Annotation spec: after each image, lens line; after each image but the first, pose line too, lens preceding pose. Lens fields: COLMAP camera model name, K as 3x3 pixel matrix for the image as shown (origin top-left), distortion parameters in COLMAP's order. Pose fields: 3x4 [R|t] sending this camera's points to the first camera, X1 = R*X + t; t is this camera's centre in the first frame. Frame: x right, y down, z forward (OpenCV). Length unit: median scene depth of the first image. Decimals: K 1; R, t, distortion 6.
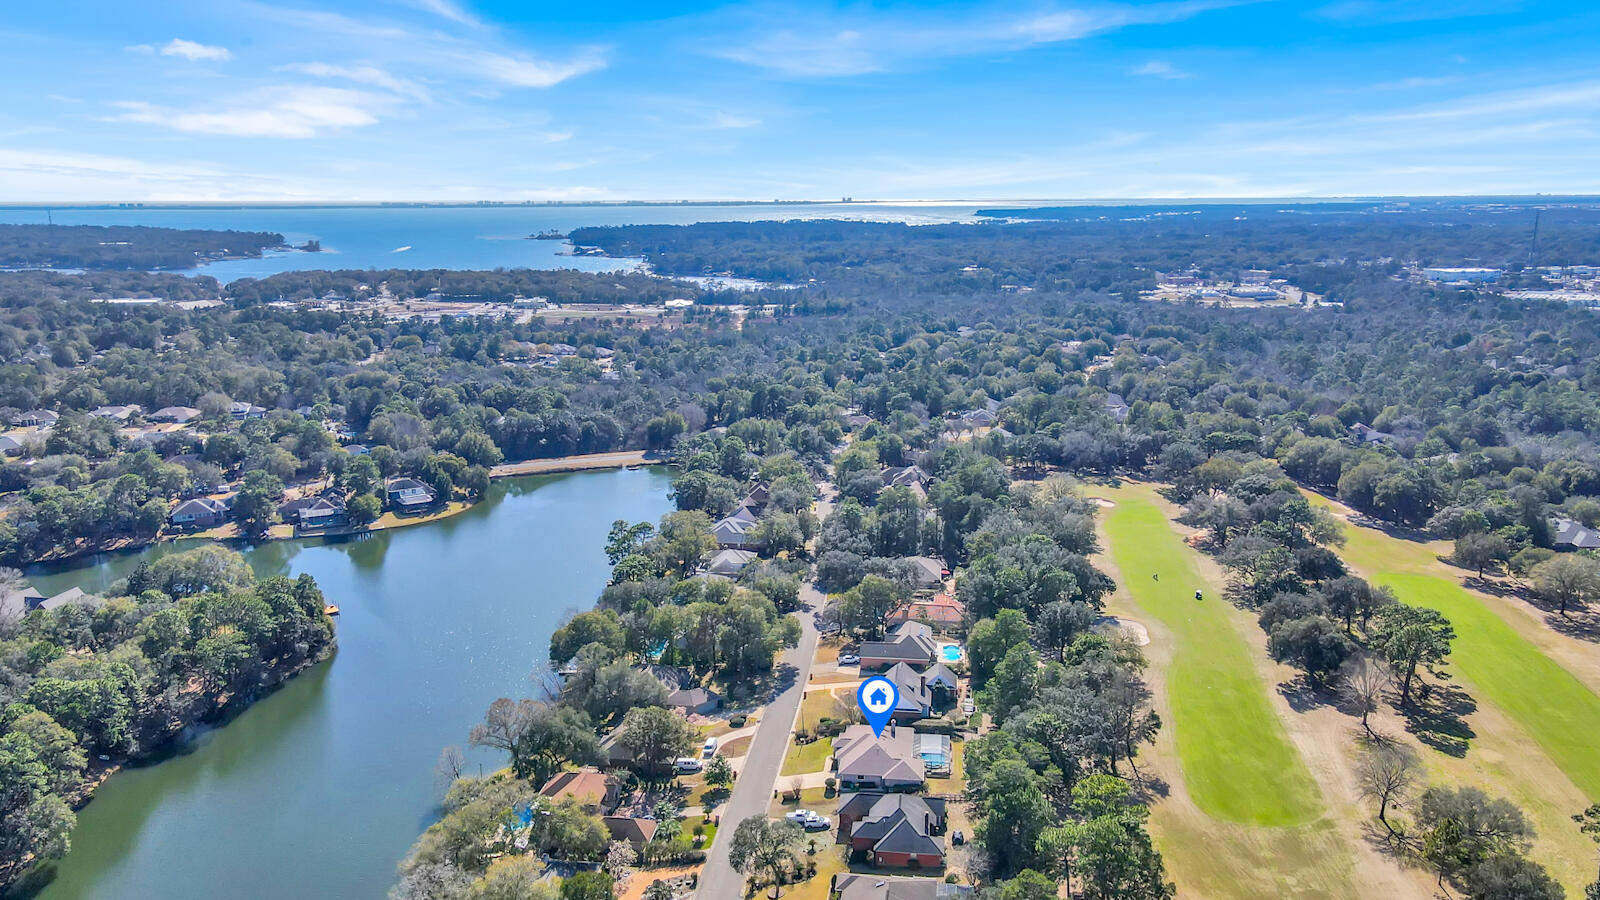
lens RADIAL K [[1188.5, 0, 800.0], [0, 1188.5, 450.0], [0, 0, 1]] dist [-0.000438, 0.036624]
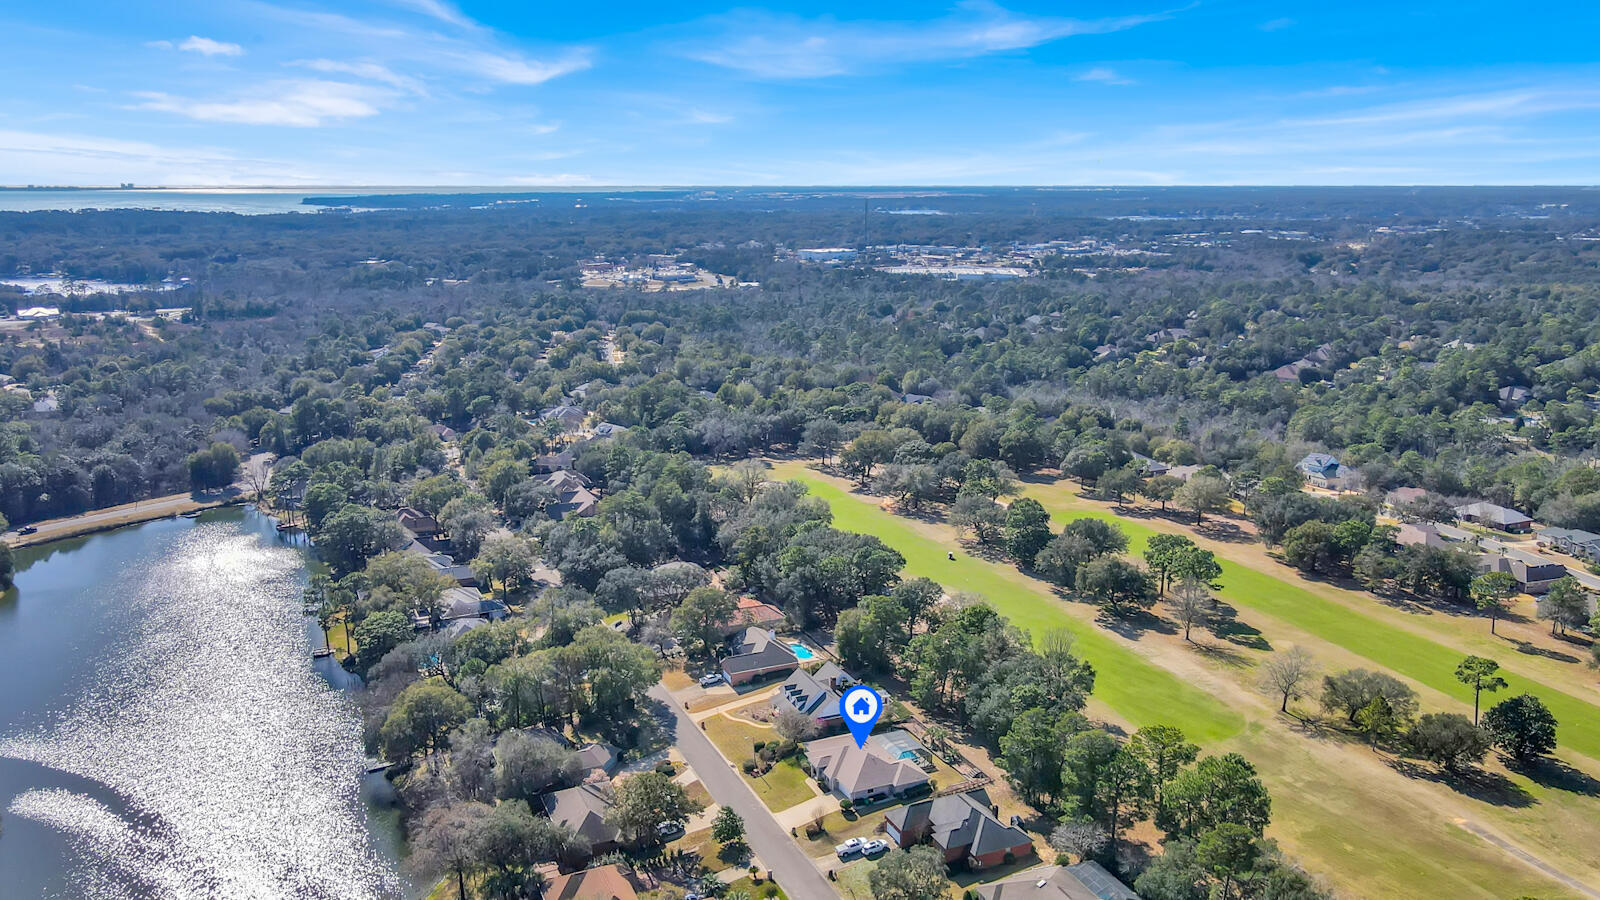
lens RADIAL K [[1188.5, 0, 800.0], [0, 1188.5, 450.0], [0, 0, 1]] dist [-0.000438, 0.036624]
pose [[0.859700, -0.108772, 0.499084, -0.094353], [0.103990, 0.993872, 0.037479, -0.008350], [-0.500102, 0.019679, 0.865743, 0.041101]]
